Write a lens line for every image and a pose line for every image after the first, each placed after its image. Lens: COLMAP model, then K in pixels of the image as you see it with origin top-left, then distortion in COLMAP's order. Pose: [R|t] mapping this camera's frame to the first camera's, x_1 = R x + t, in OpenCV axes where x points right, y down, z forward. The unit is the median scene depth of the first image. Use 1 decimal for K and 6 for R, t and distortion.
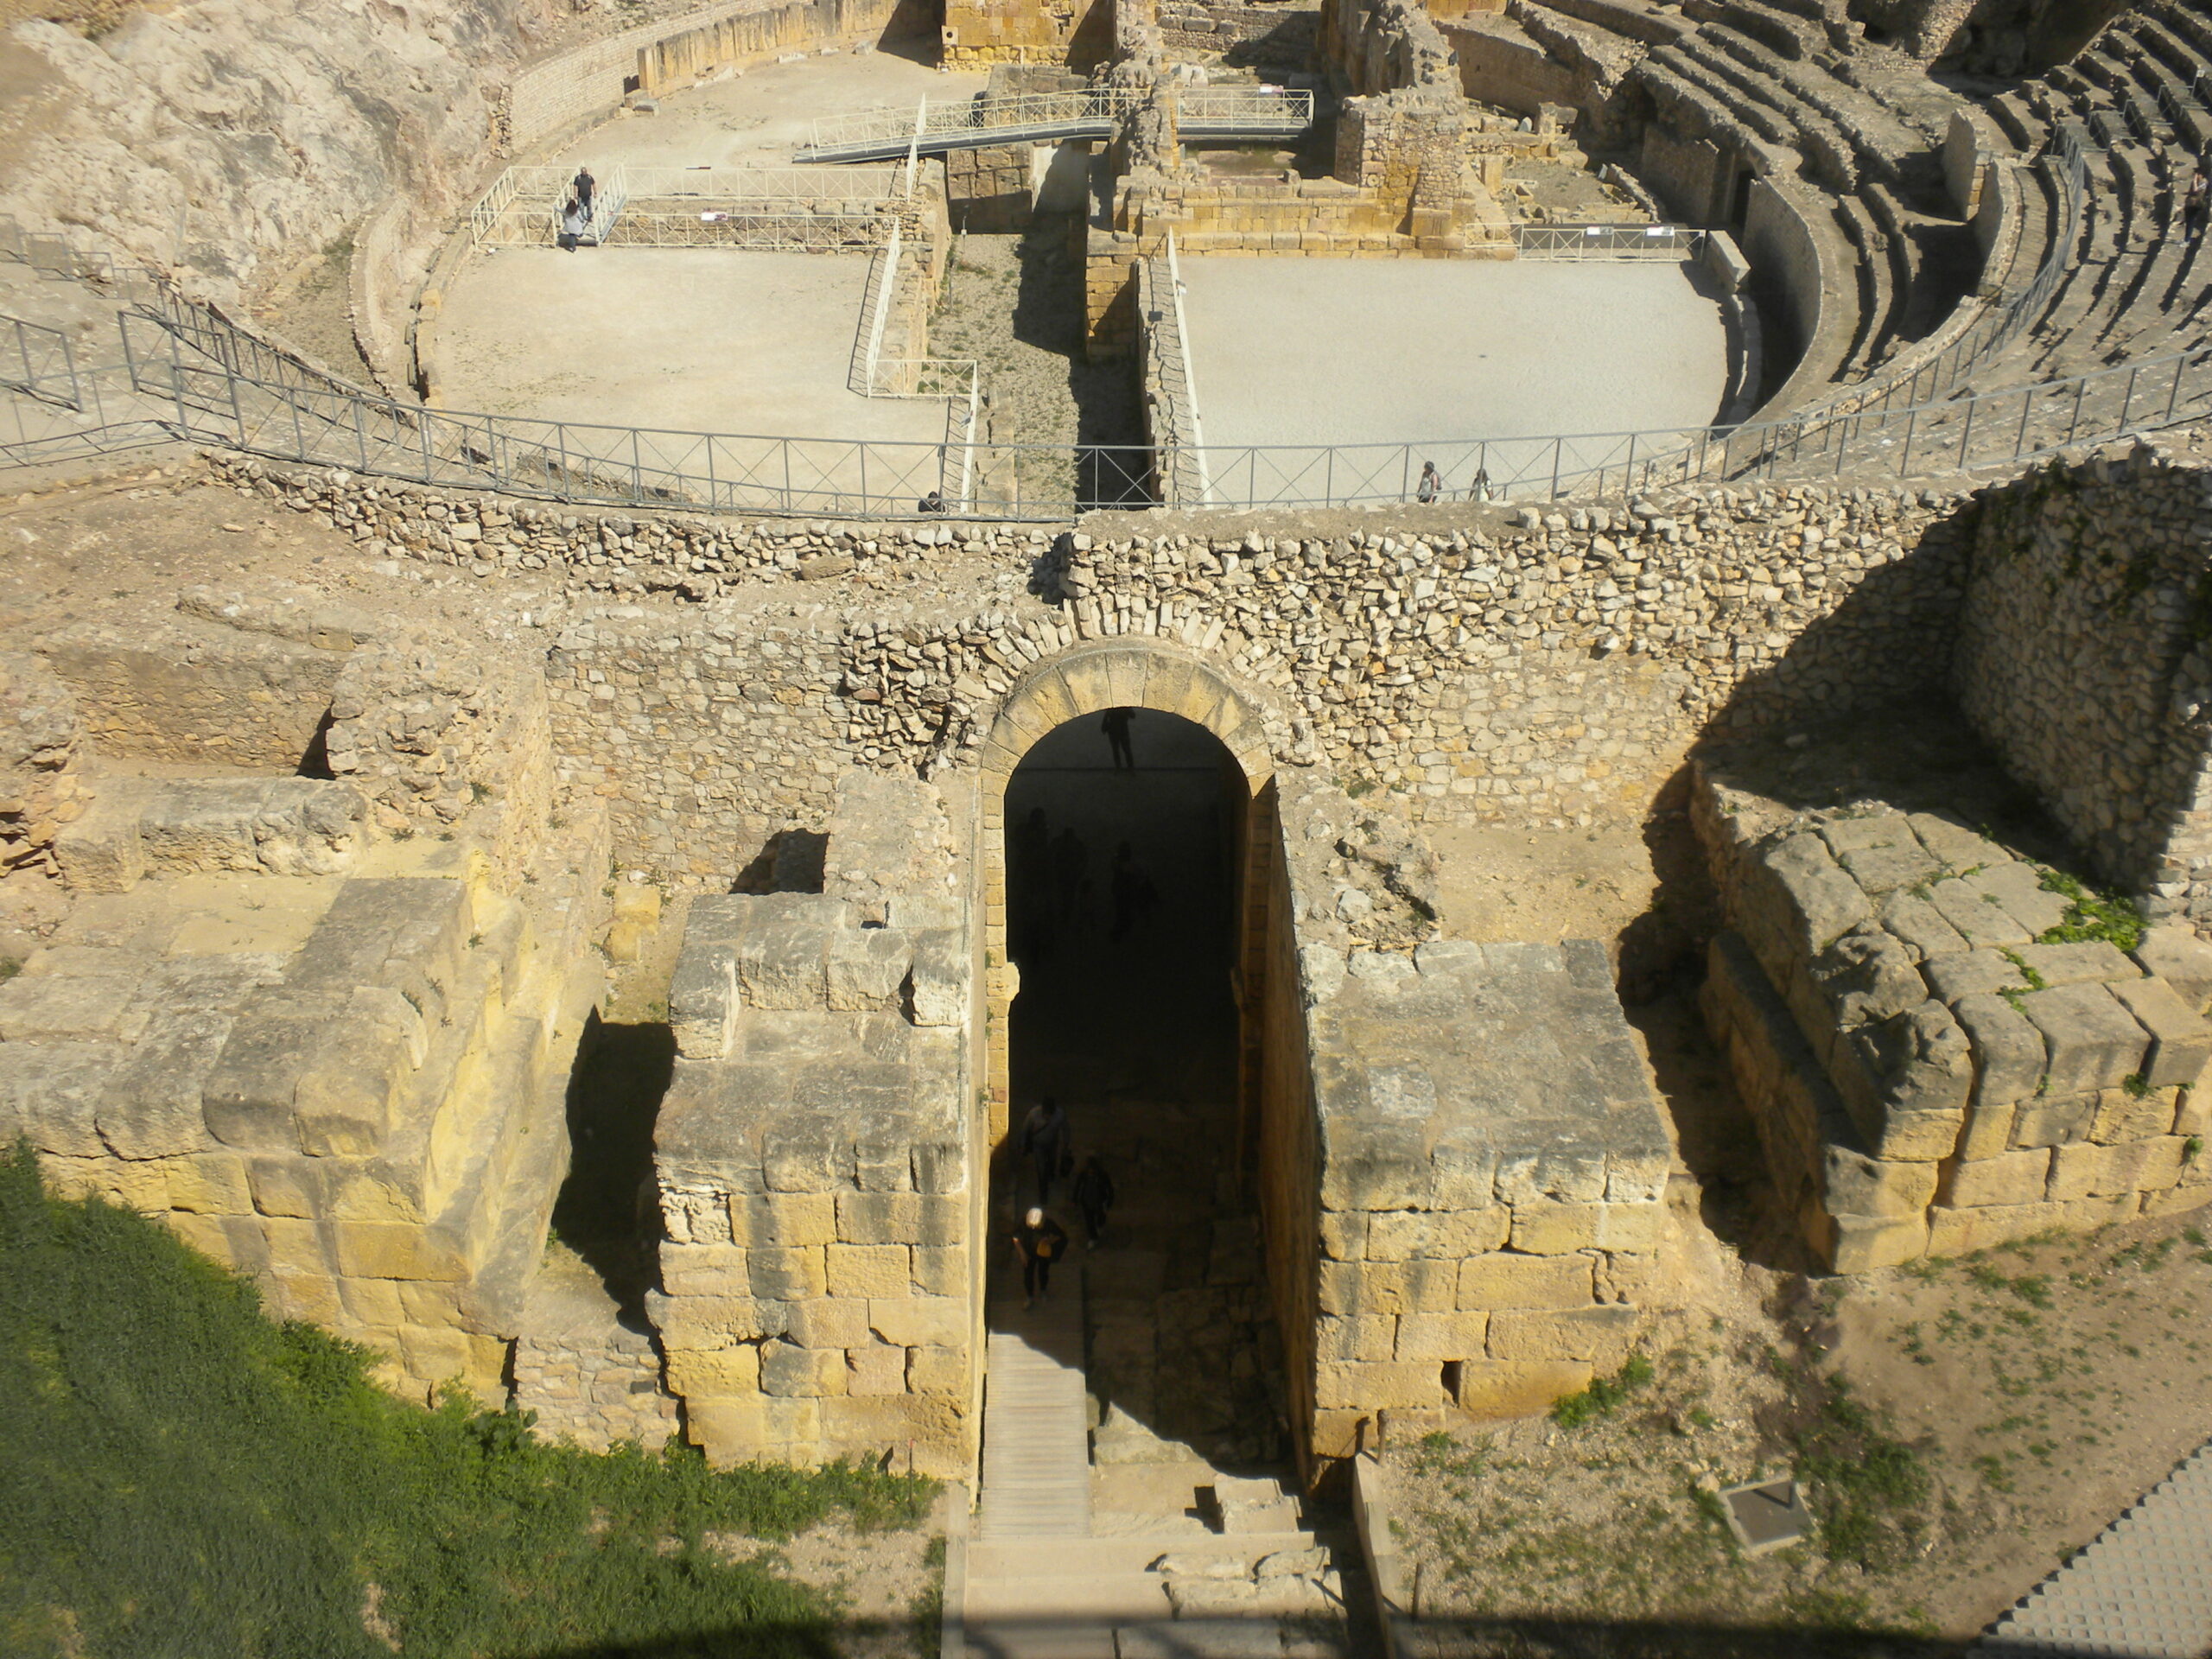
lens RADIAL K [[2190.6, 0, 1106.0], [0, 2190.6, 829.5], [0, 0, 1]] dist [0.118260, -0.305932]
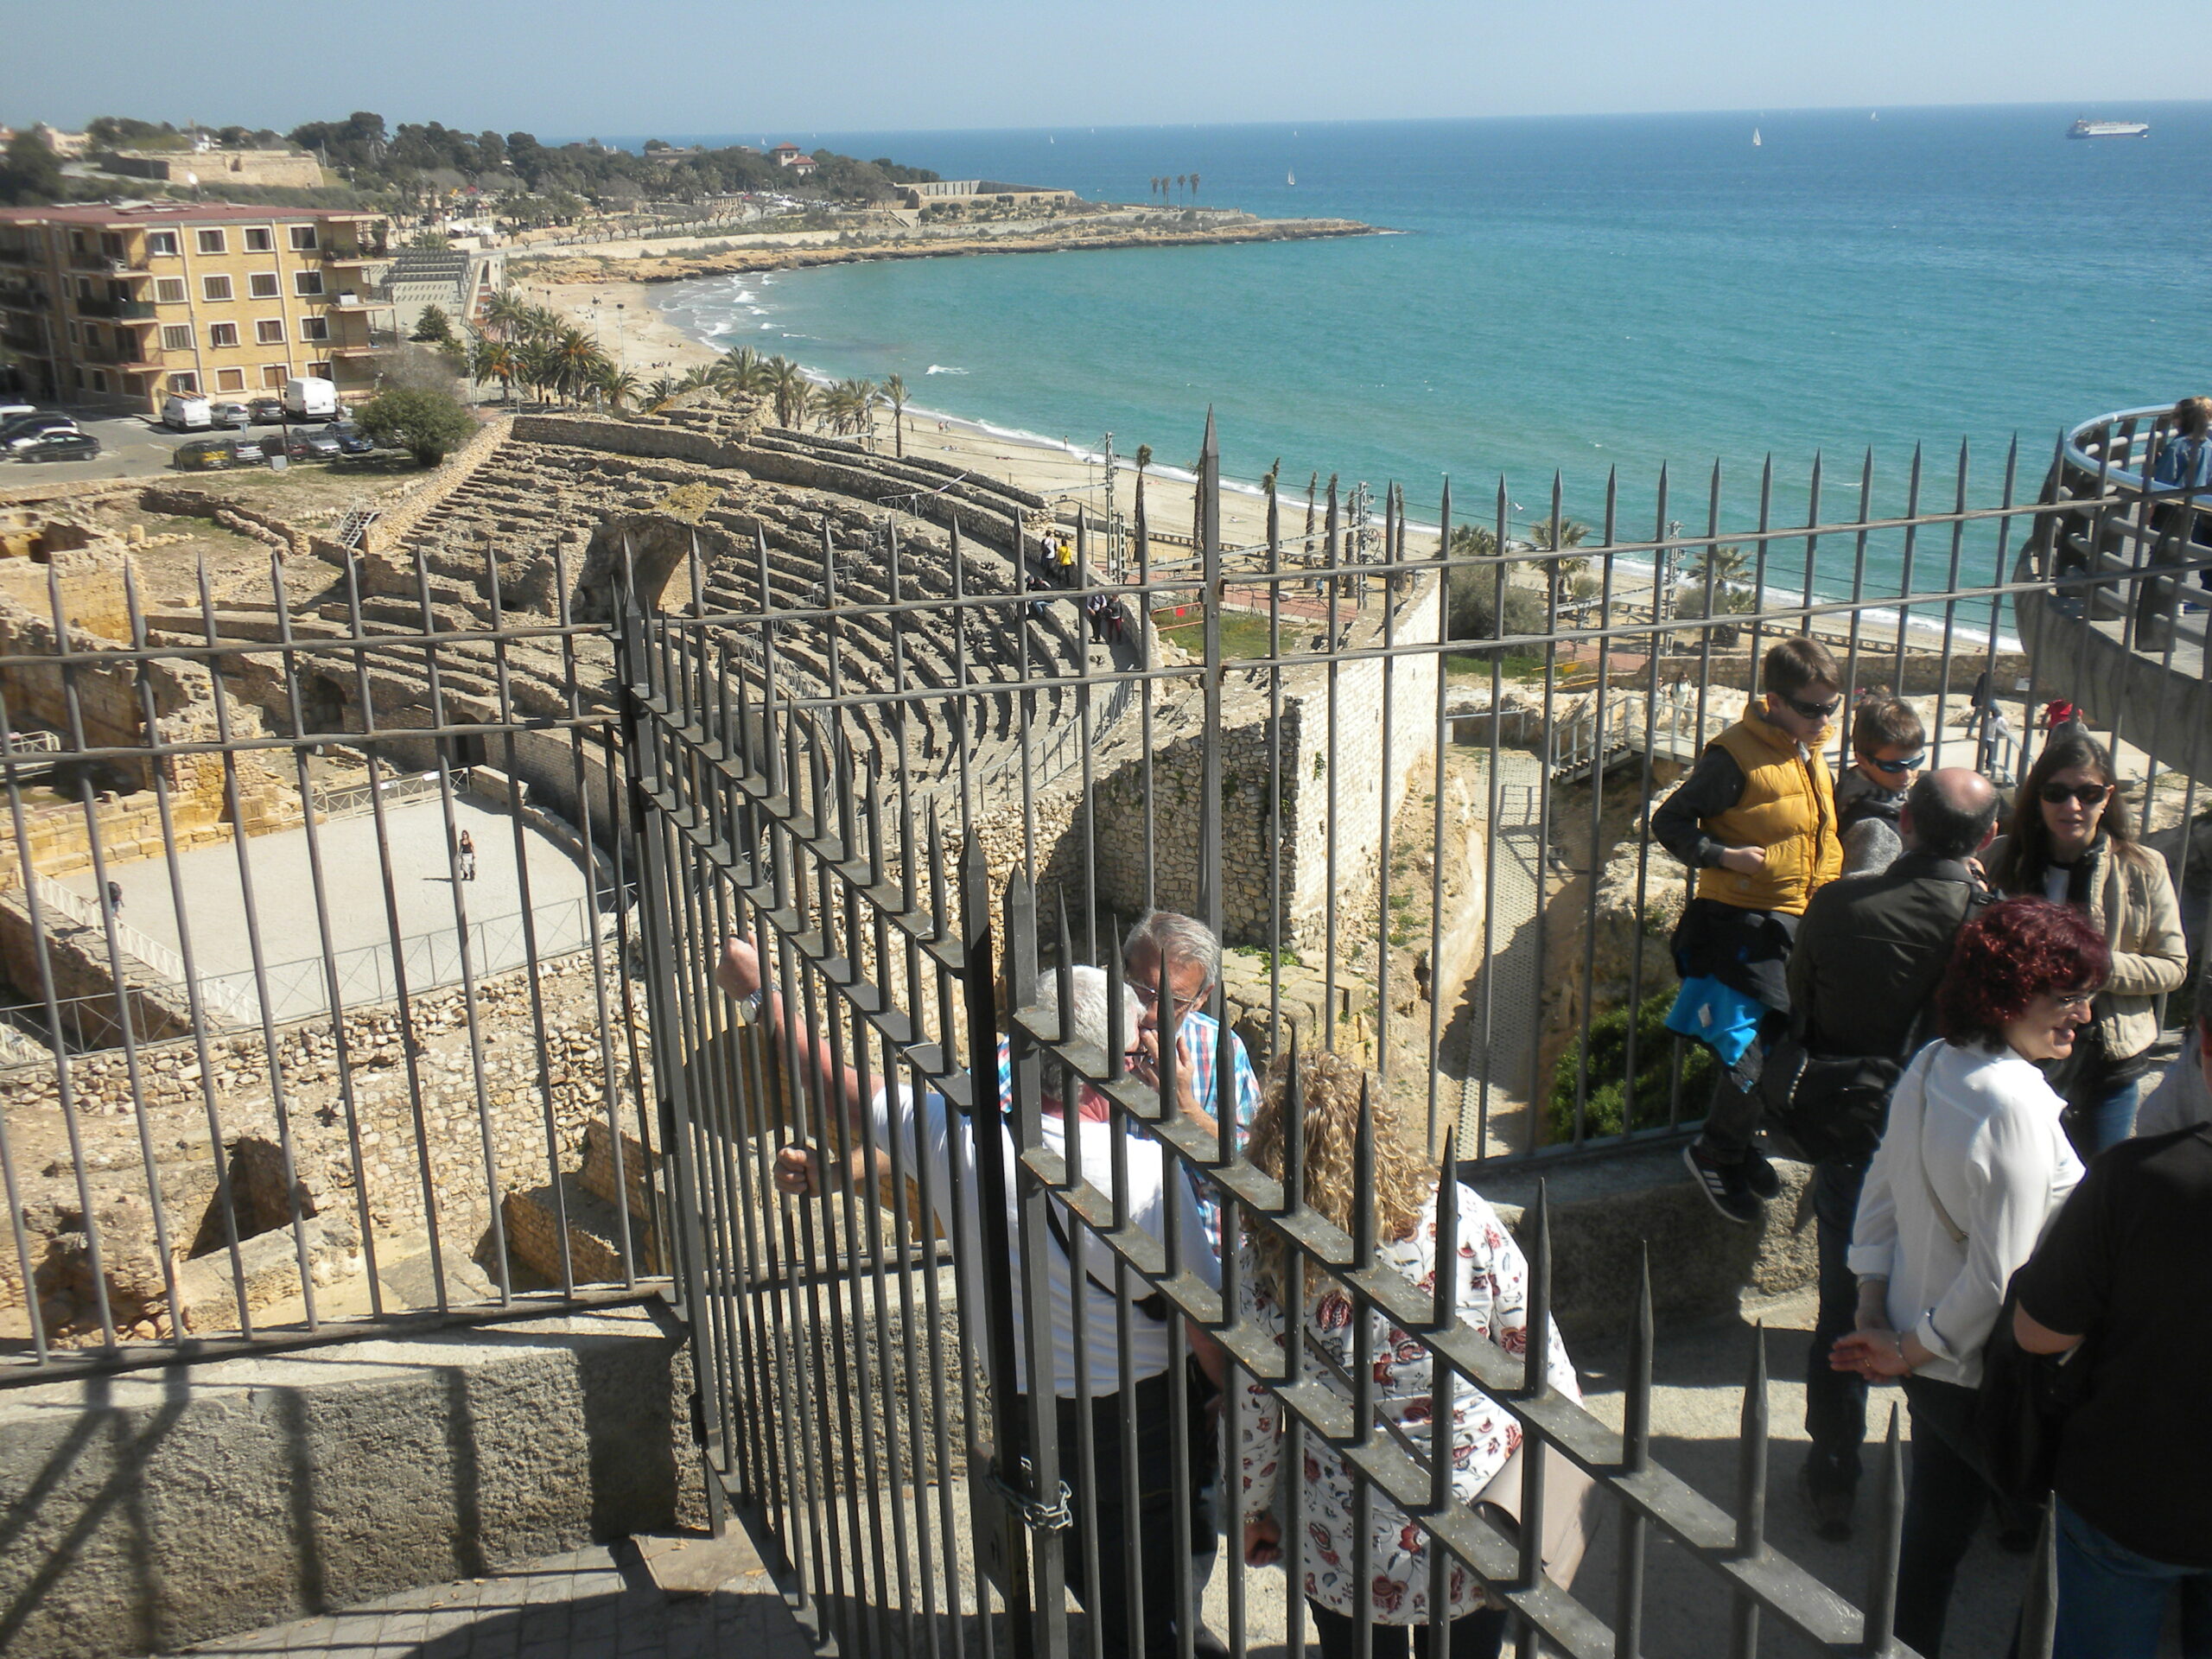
lens RADIAL K [[2190.6, 0, 1106.0], [0, 2190.6, 829.5], [0, 0, 1]] dist [0.118260, -0.305932]
pose [[0.730984, -0.219479, 0.646135, -0.714680], [0.372408, 0.921738, -0.108216, 0.075424], [-0.571817, 0.319730, 0.755512, -0.339502]]
